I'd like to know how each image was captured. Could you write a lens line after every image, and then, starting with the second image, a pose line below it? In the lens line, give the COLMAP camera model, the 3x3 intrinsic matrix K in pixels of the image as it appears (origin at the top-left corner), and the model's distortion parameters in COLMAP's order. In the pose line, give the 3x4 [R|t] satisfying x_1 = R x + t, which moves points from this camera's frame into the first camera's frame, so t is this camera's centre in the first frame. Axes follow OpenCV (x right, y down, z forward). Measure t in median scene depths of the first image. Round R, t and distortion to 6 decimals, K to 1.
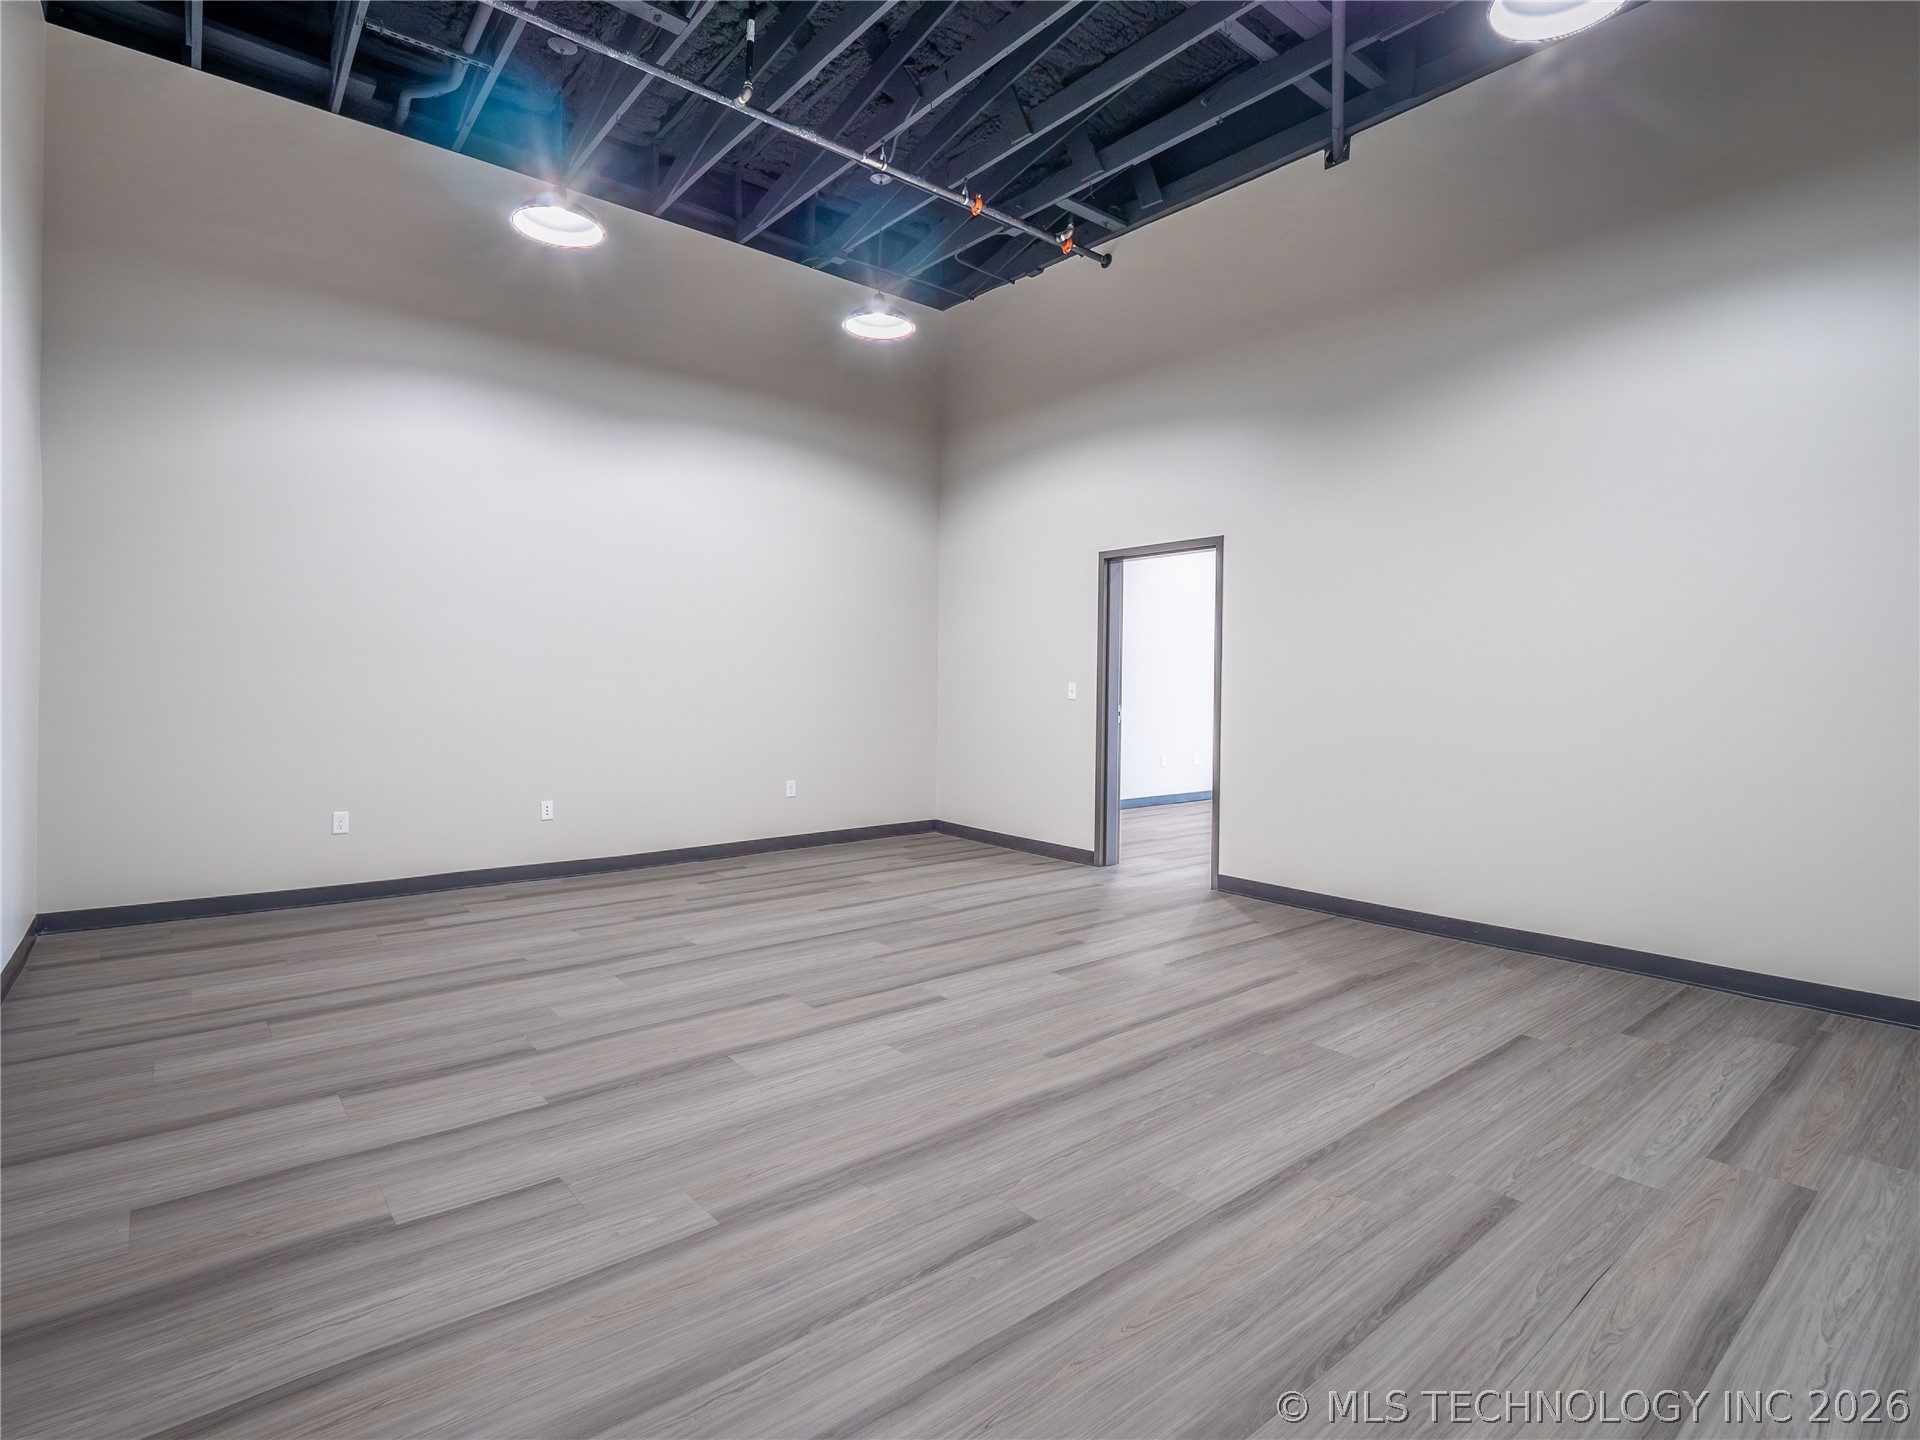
lens RADIAL K [[941.3, 0, 949.7], [0, 941.3, 702.3], [0, 0, 1]] dist [-0.011837, -0.001860]
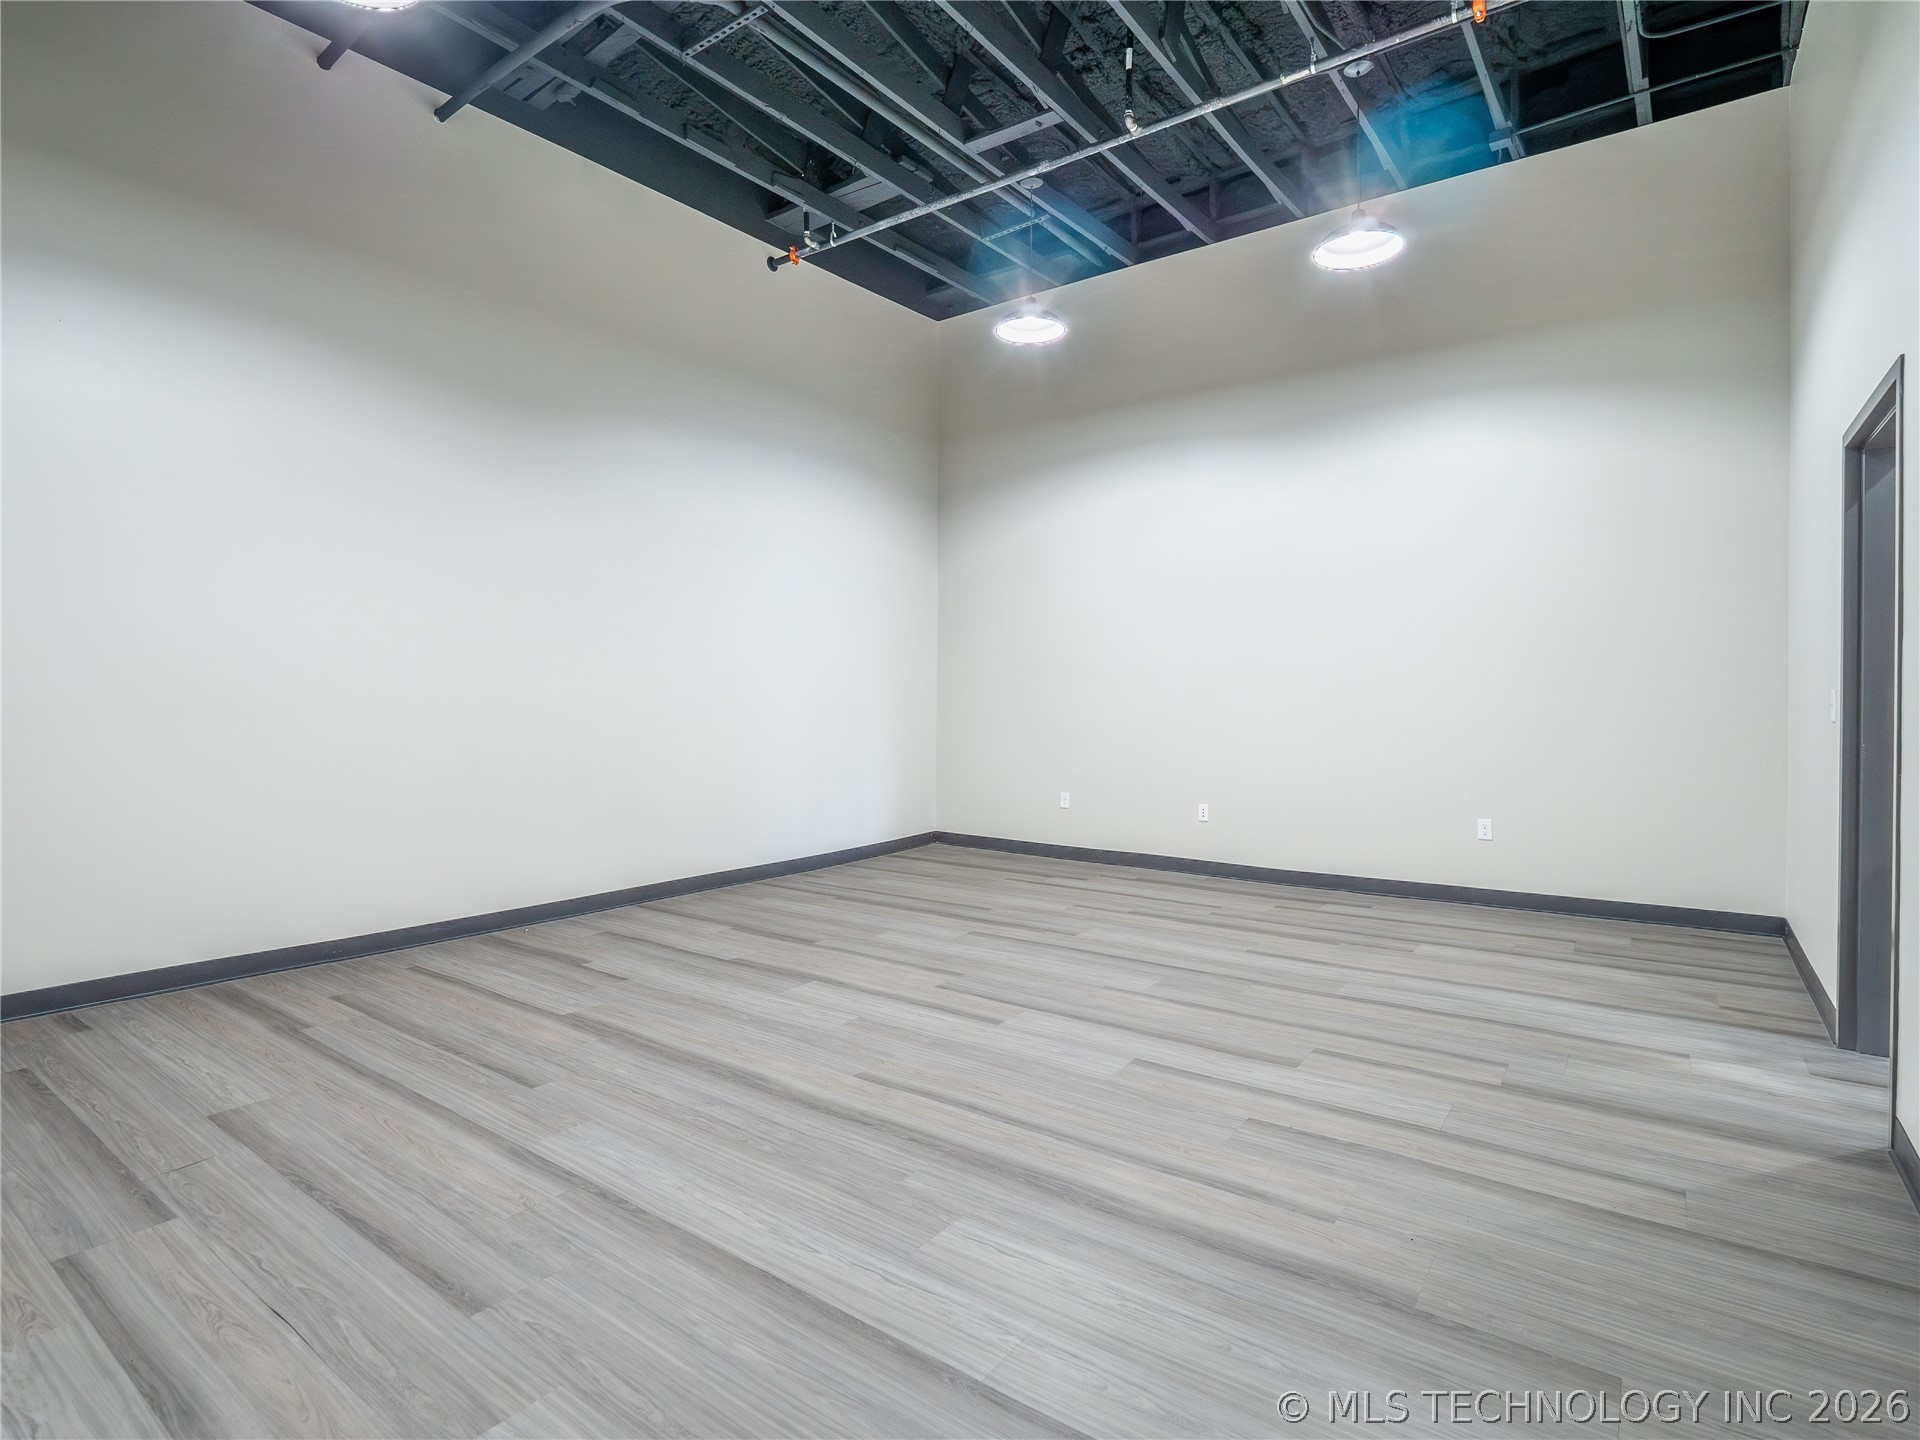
lens RADIAL K [[941.3, 0, 995.8], [0, 941.3, 697.5], [0, 0, 1]] dist [-0.011837, -0.001860]
pose [[0.289162, -0.005250, -0.957266, 1.201240], [-0.018424, 0.999769, -0.011048, -0.011136], [0.957103, 0.020831, 0.288998, 0.930996]]
